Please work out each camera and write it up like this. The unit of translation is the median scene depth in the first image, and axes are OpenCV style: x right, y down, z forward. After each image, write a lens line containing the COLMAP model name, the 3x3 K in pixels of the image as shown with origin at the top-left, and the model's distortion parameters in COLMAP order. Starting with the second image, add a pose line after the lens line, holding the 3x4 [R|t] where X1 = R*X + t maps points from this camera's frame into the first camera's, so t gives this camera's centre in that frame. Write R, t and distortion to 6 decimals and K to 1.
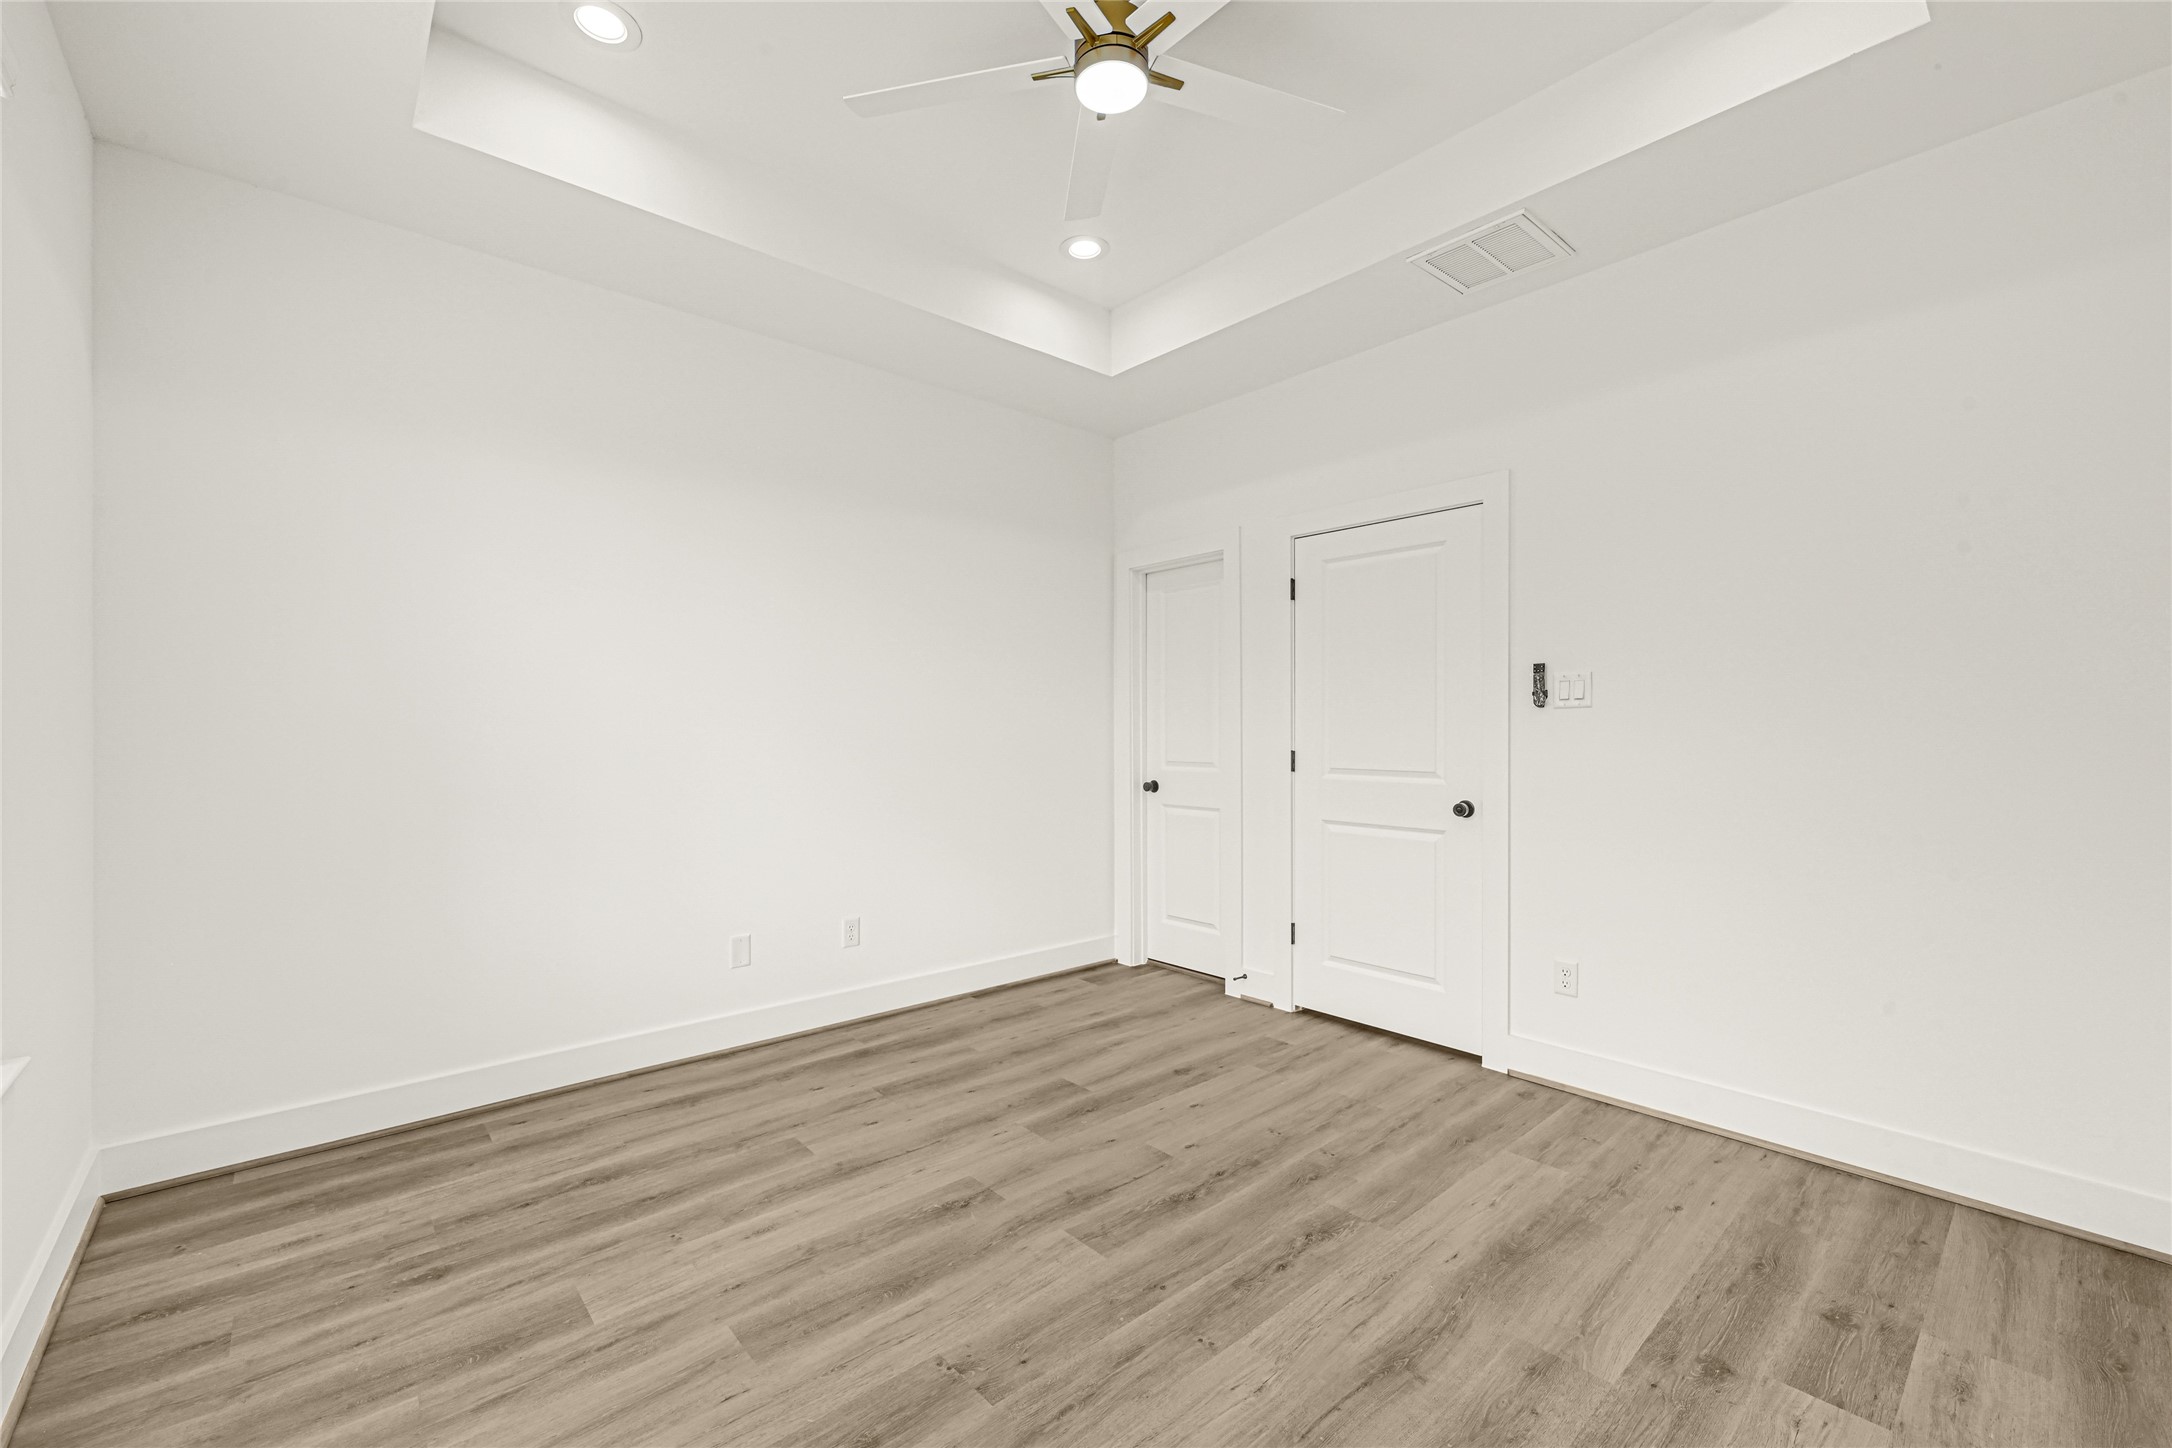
lens RADIAL K [[904.2, 0, 1082.8], [0, 904.2, 734.0], [0, 0, 1]] dist [-0.003342, -0.000095]
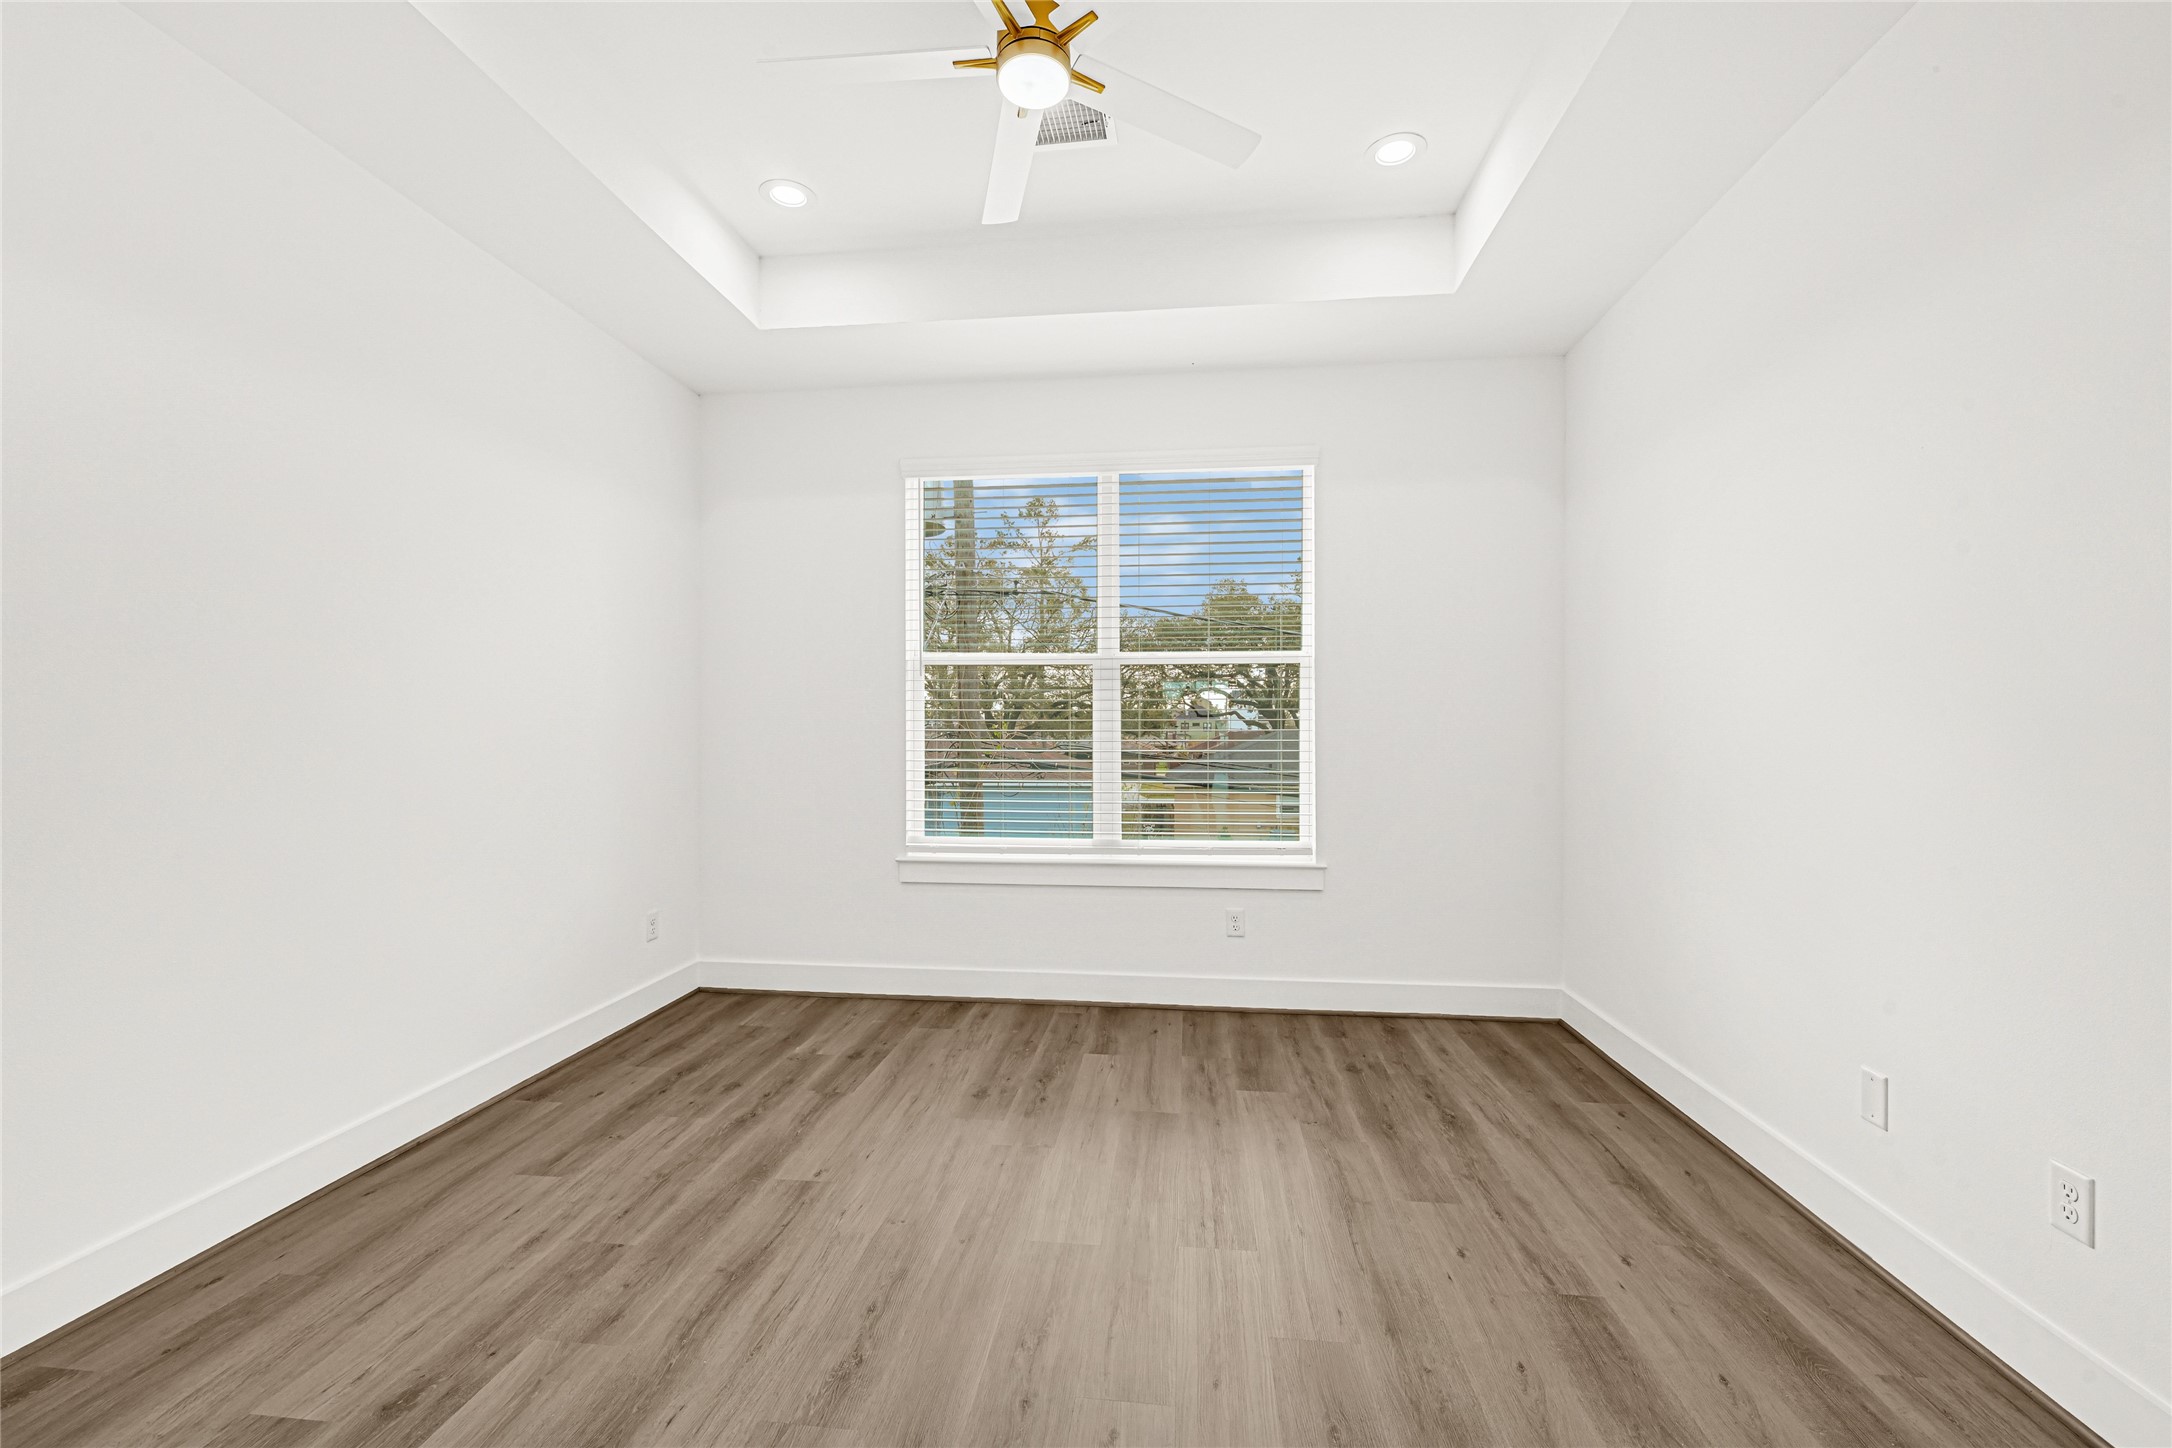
lens RADIAL K [[904.2, 0, 1092.7], [0, 904.2, 728.0], [0, 0, 1]] dist [-0.003342, -0.000095]
pose [[-0.744639, 0.000171, -0.667468, 0.657208], [-0.004331, 0.999978, 0.005089, -0.006621], [0.667454, 0.006680, -0.744621, 1.806657]]
